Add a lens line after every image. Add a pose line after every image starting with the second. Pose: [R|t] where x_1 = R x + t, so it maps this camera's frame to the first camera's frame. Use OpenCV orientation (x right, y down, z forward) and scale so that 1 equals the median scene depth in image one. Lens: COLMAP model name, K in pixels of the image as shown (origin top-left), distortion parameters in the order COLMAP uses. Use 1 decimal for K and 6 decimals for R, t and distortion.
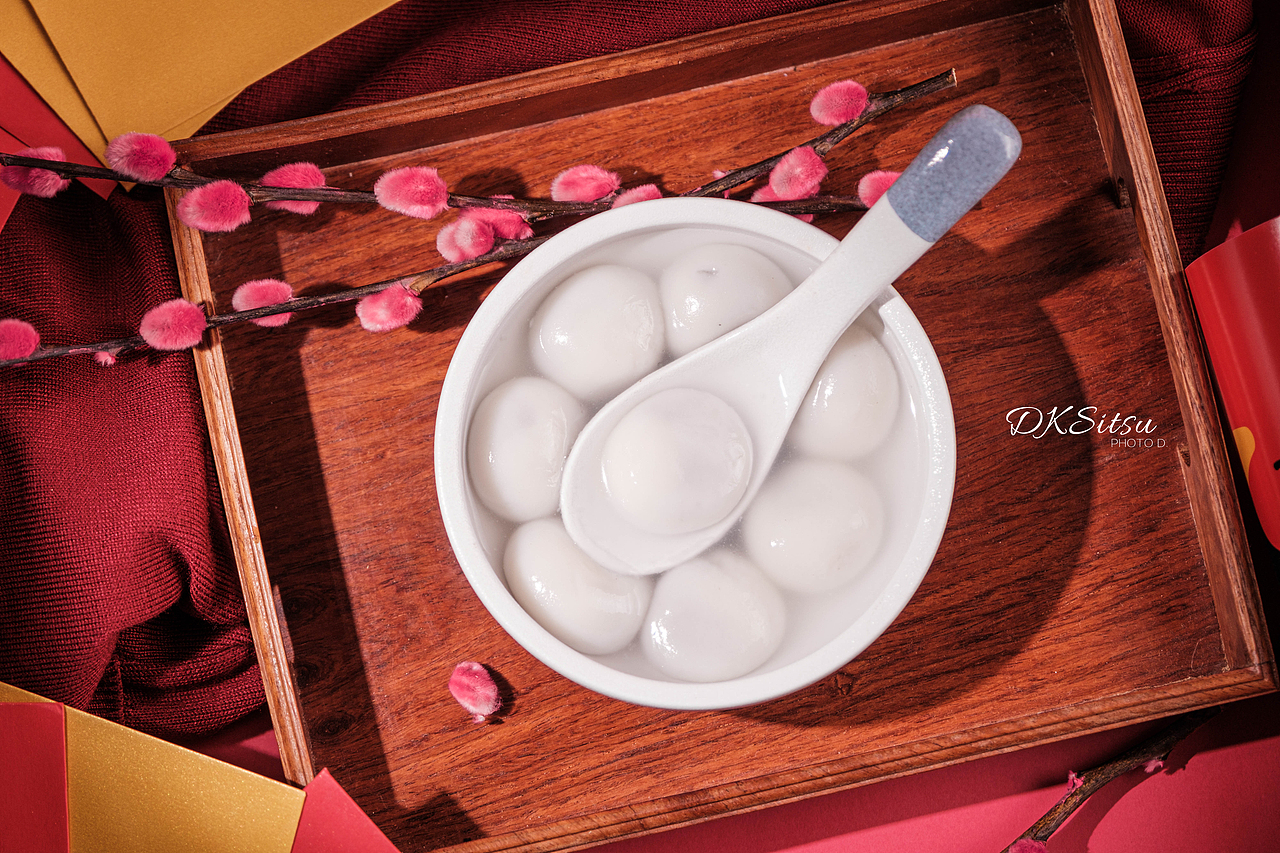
lens RADIAL K [[3149.1, 0, 640.0], [0, 3149.1, 426.5], [0, 0, 1]] dist [-0.150220, -0.640780]
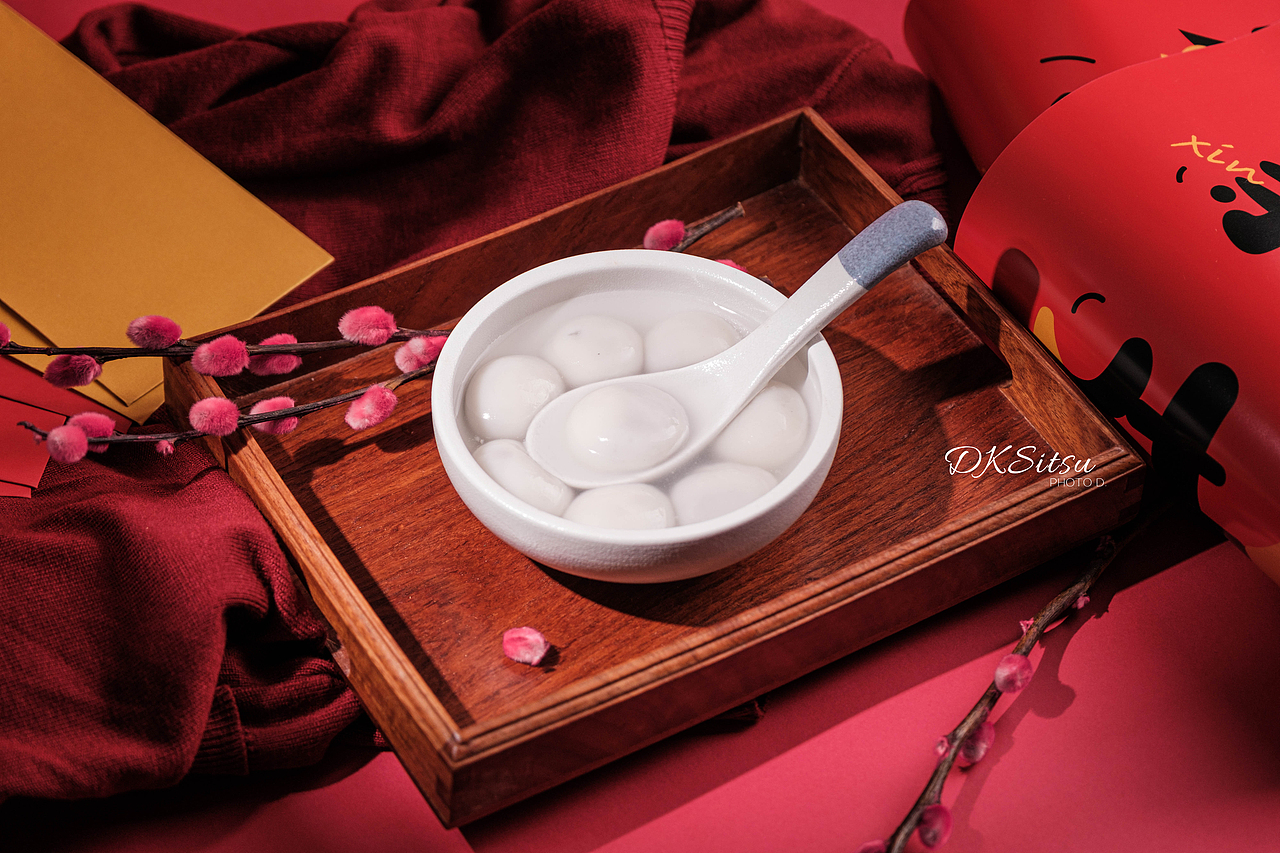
lens RADIAL K [[3080.0, 0, 640.0], [0, 3080.0, 426.5], [0, 0, 1]] dist [0.010471, -0.989943]
pose [[0.951393, -0.224562, 0.210770, -0.237482], [0.305269, 0.778206, -0.548823, 0.670080], [-0.040777, 0.586488, 0.808931, 0.003692]]
